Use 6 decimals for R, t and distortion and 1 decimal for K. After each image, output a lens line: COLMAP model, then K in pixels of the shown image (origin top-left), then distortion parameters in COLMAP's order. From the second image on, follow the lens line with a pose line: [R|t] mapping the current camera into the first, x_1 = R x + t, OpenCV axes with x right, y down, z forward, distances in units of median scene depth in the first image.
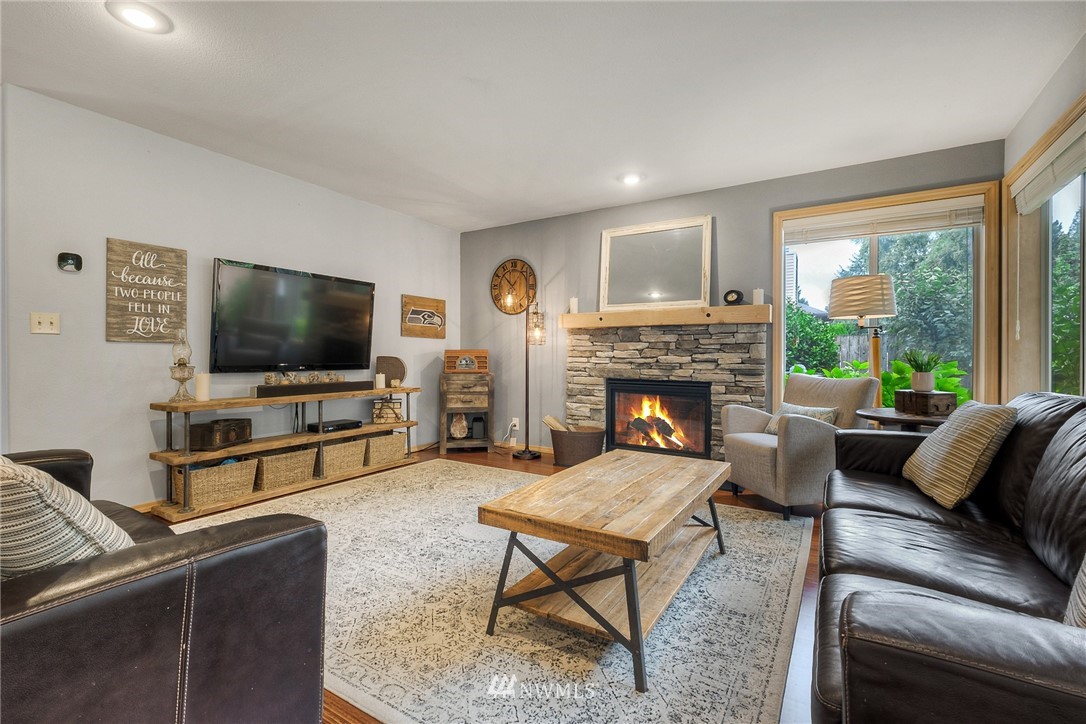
lens RADIAL K [[479.6, 0, 542.3], [0, 479.6, 355.8], [0, 0, 1]] dist [0.006645, -0.000892]
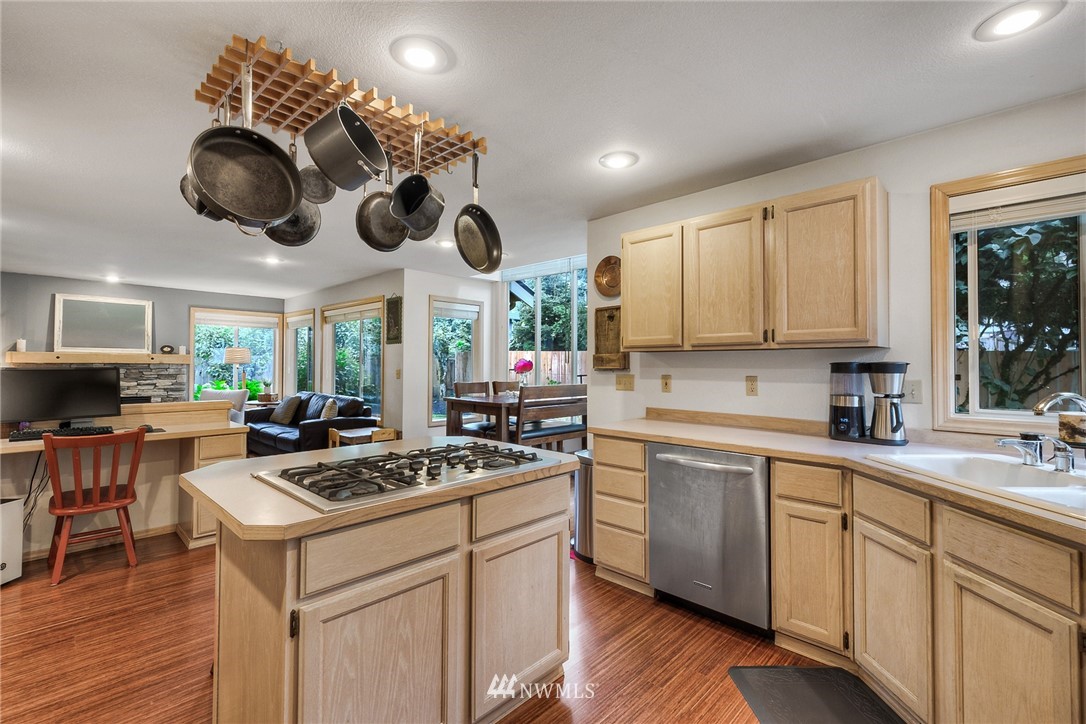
lens RADIAL K [[479.6, 0, 540.8], [0, 479.6, 358.6], [0, 0, 1]] dist [0.006645, -0.000892]
pose [[0.210804, 0.008754, 0.977489, -1.038931], [-0.007734, 0.999944, -0.007287, -0.079138], [-0.977498, -0.006023, 0.210860, -0.740710]]
